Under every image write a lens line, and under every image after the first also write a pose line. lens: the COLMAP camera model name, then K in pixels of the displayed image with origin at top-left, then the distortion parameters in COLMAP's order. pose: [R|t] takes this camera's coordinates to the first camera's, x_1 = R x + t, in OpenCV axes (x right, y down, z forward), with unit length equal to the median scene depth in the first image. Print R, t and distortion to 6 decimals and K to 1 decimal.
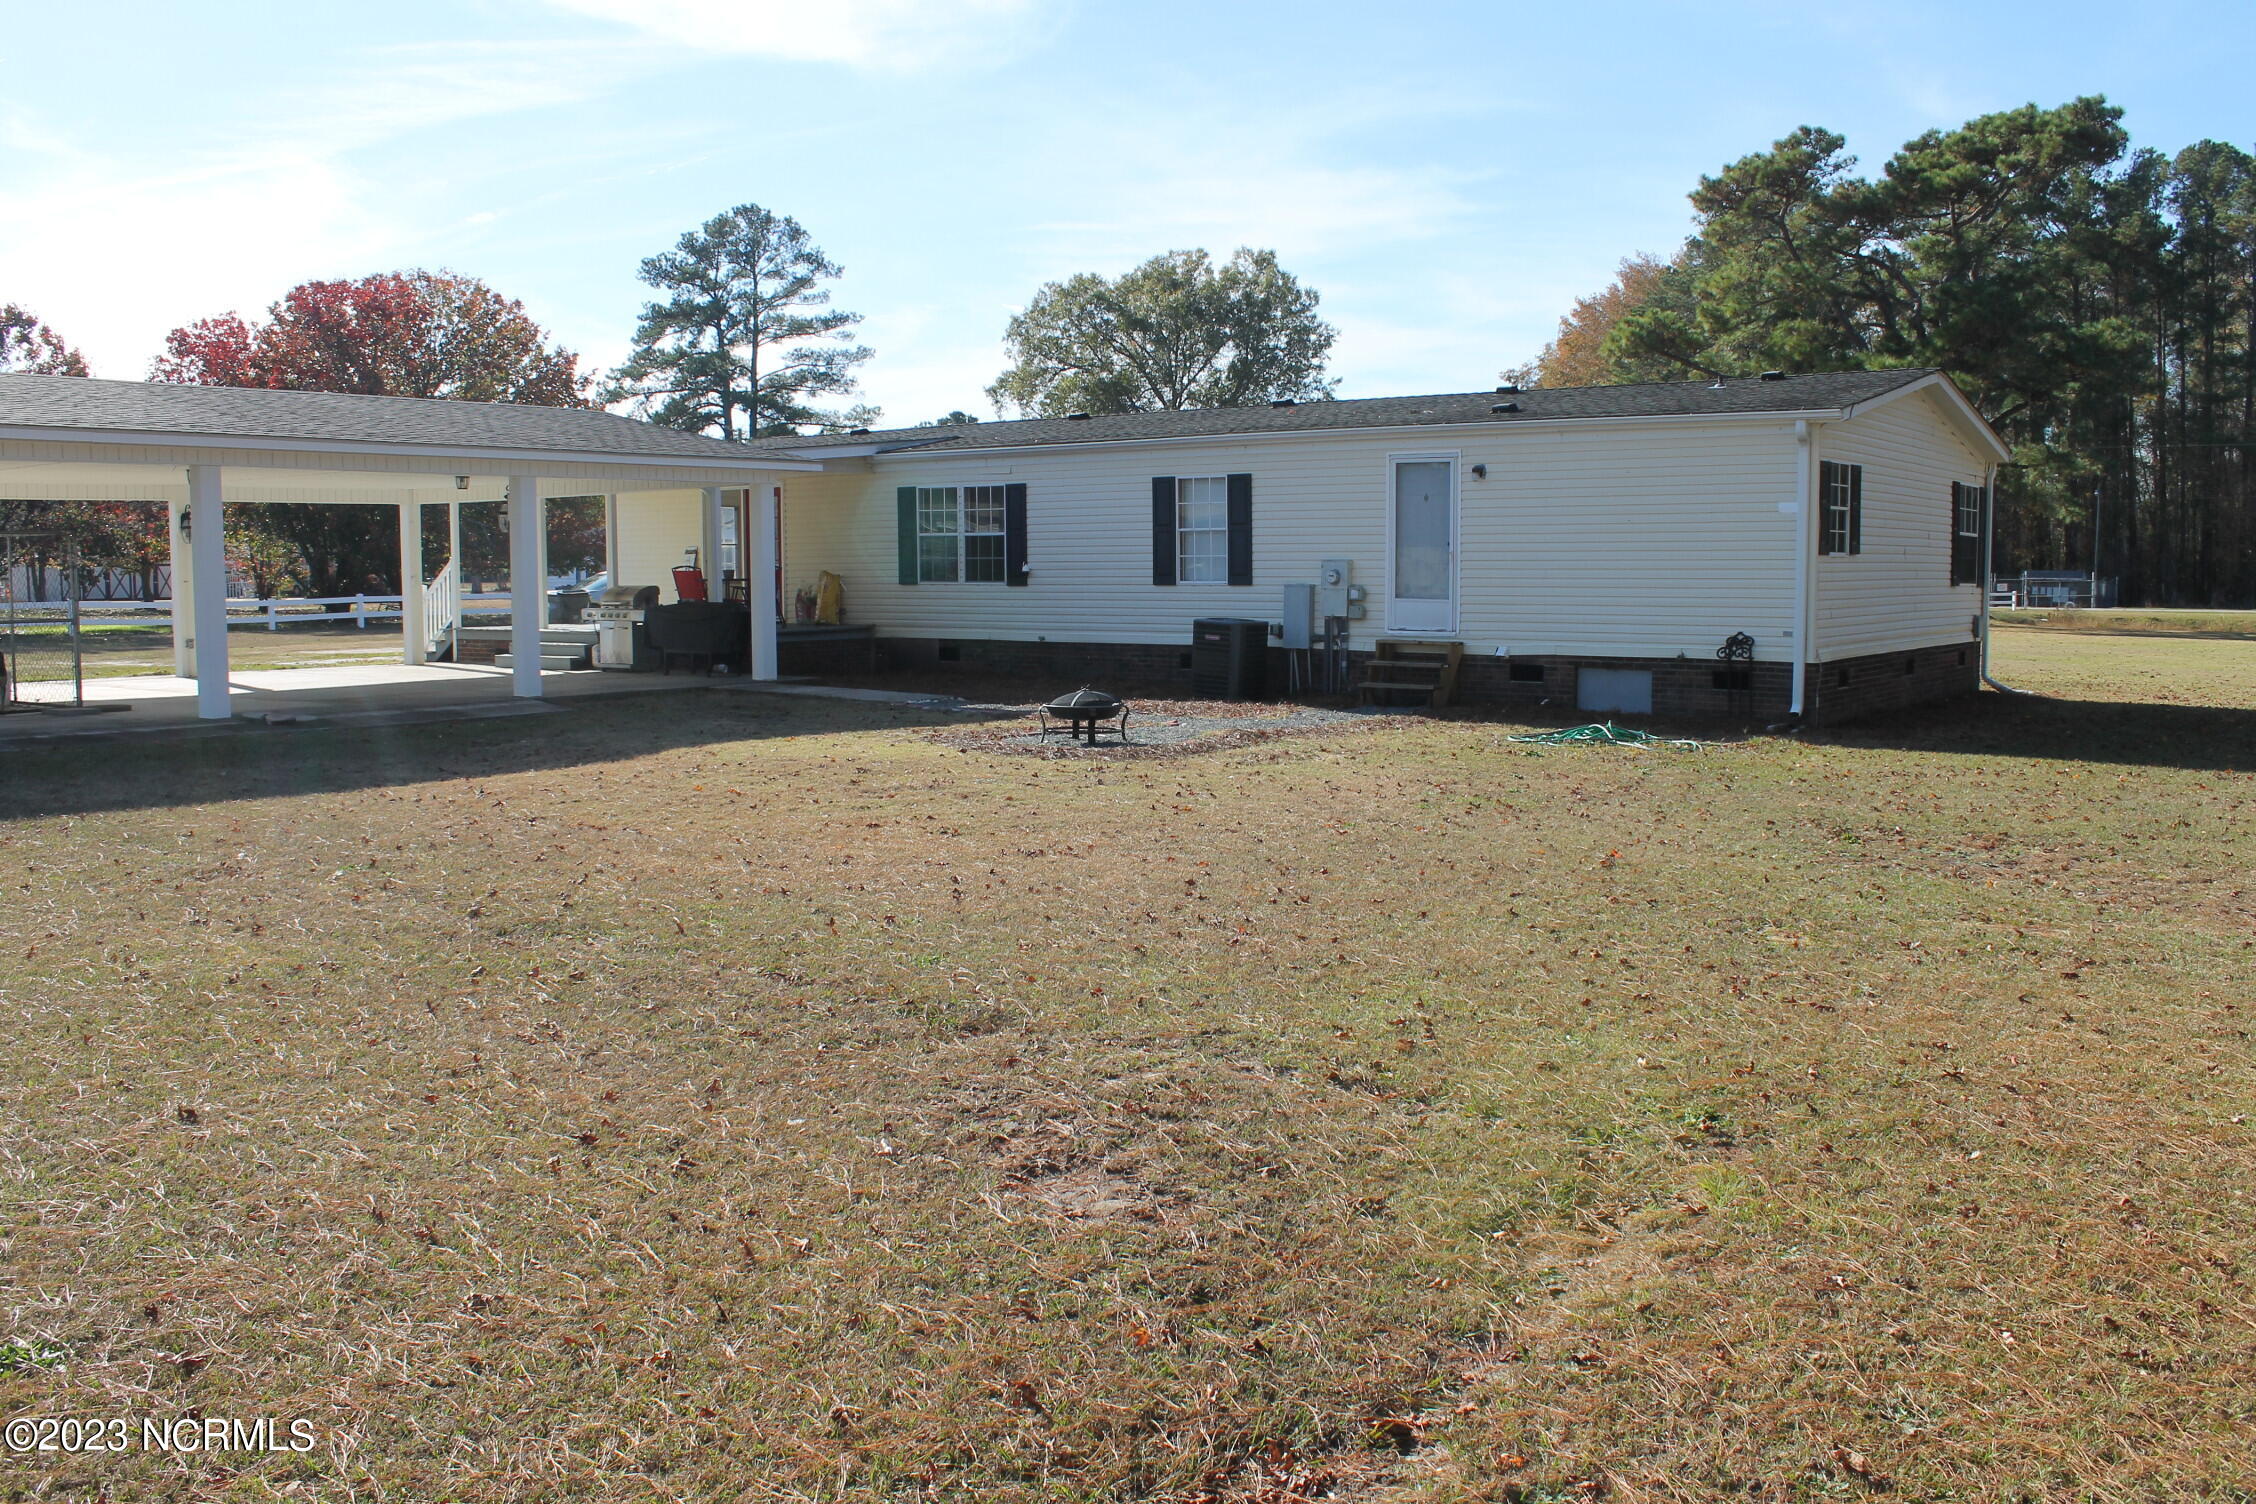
lens RADIAL K [[1921.7, 0, 1128.0], [0, 1921.7, 752.0], [0, 0, 1]] dist [-0.165712, 0.148182]
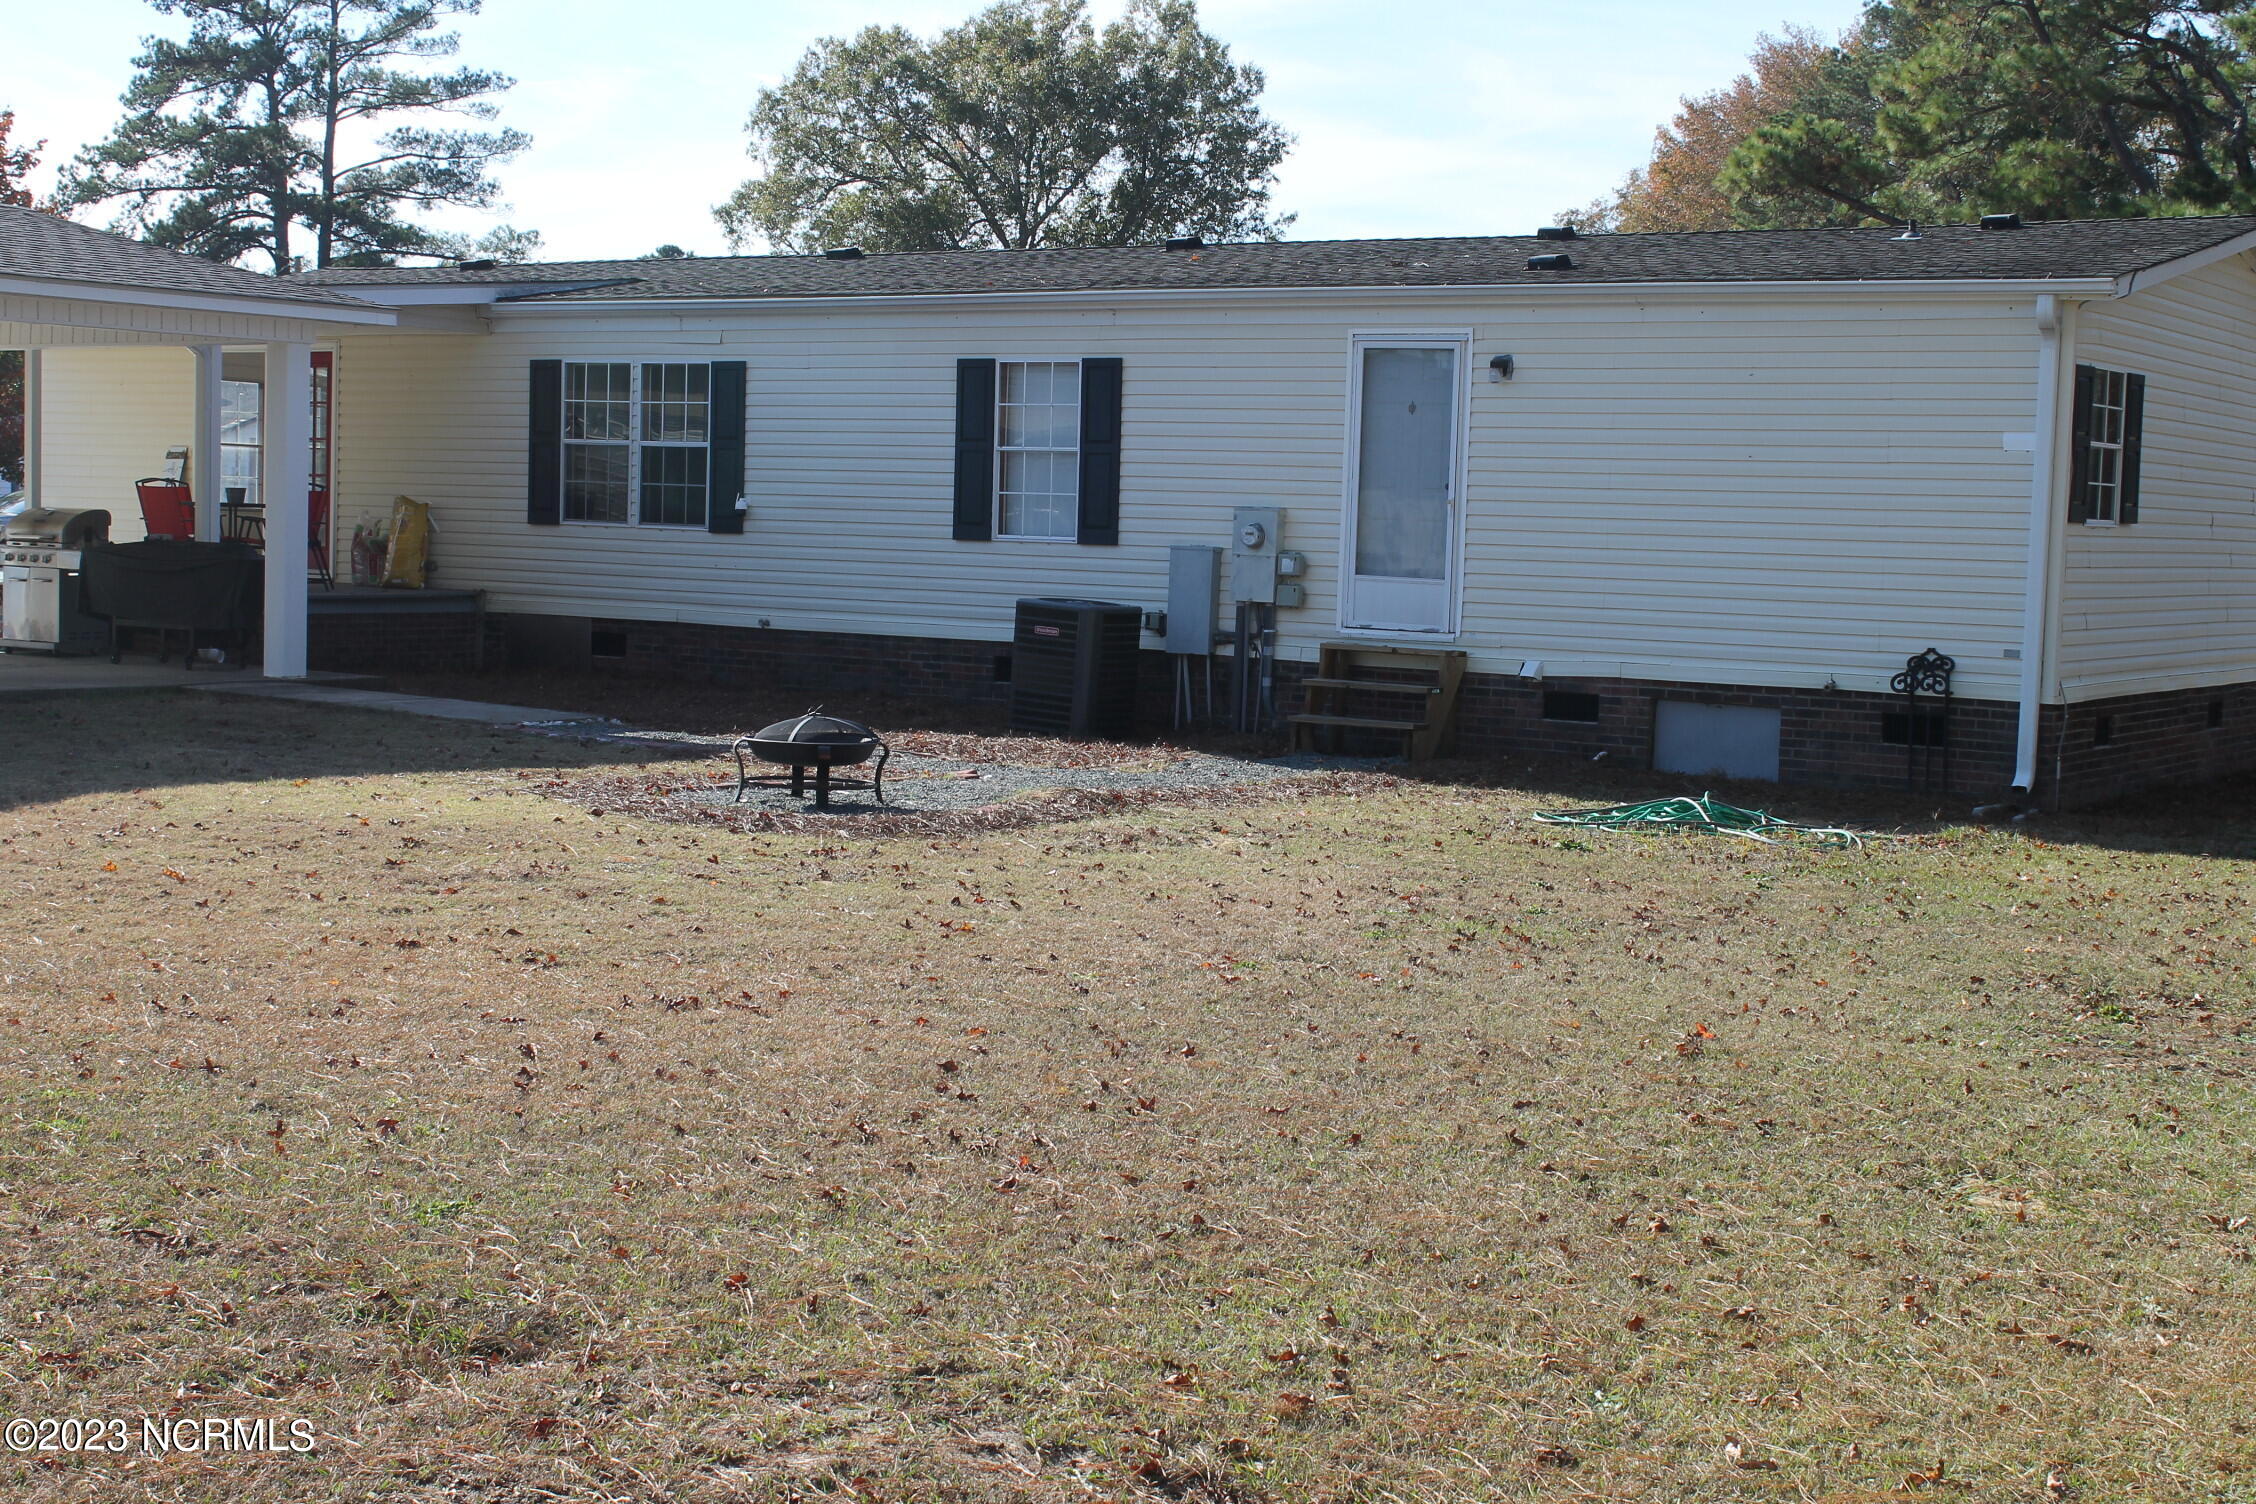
lens RADIAL K [[3109.3, 0, 1128.0], [0, 3109.3, 752.0], [0, 0, 1]] dist [-0.048253, 0.067924]
pose [[0.997693, 0.030405, 0.060689, 0.007941], [-0.029203, 0.999361, -0.020601, -0.002053], [-0.061277, 0.018781, 0.997944, 0.025353]]
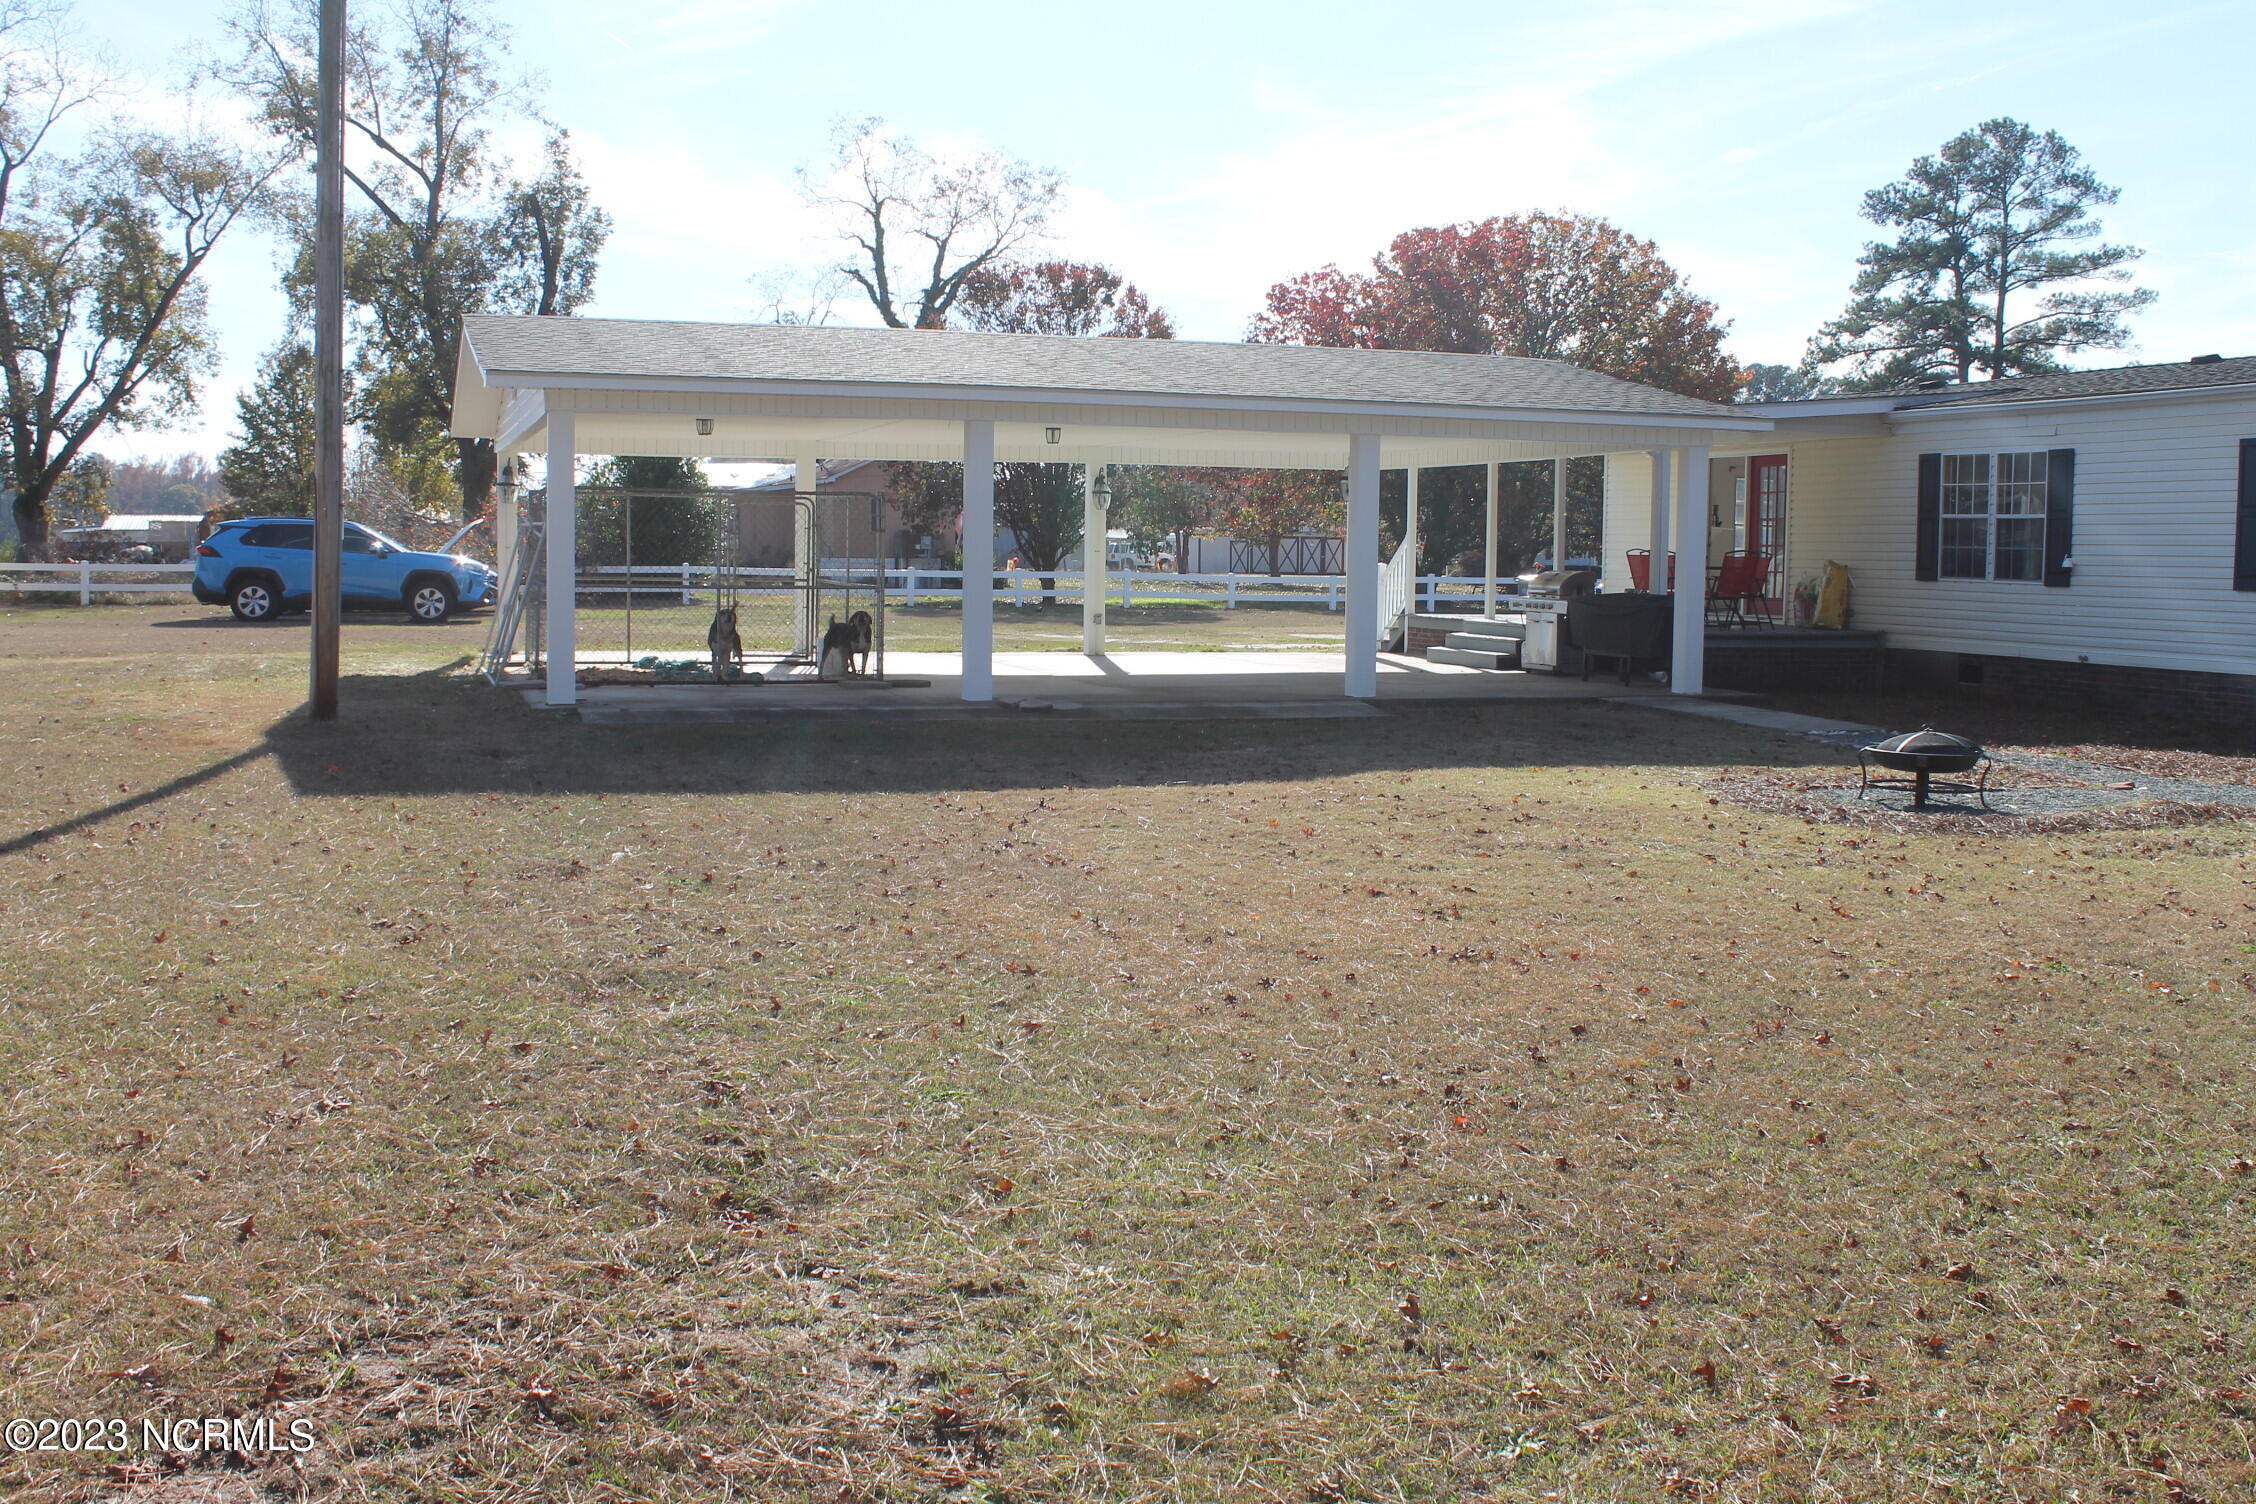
lens RADIAL K [[2197.2, 0, 1128.0], [0, 2197.2, 752.0], [0, 0, 1]] dist [-0.157813, 0.165650]
pose [[0.824002, 0.066369, -0.562686, 0.092611], [-0.070084, 0.997428, 0.015016, -0.007728], [0.562235, 0.027063, 0.826535, 0.087662]]
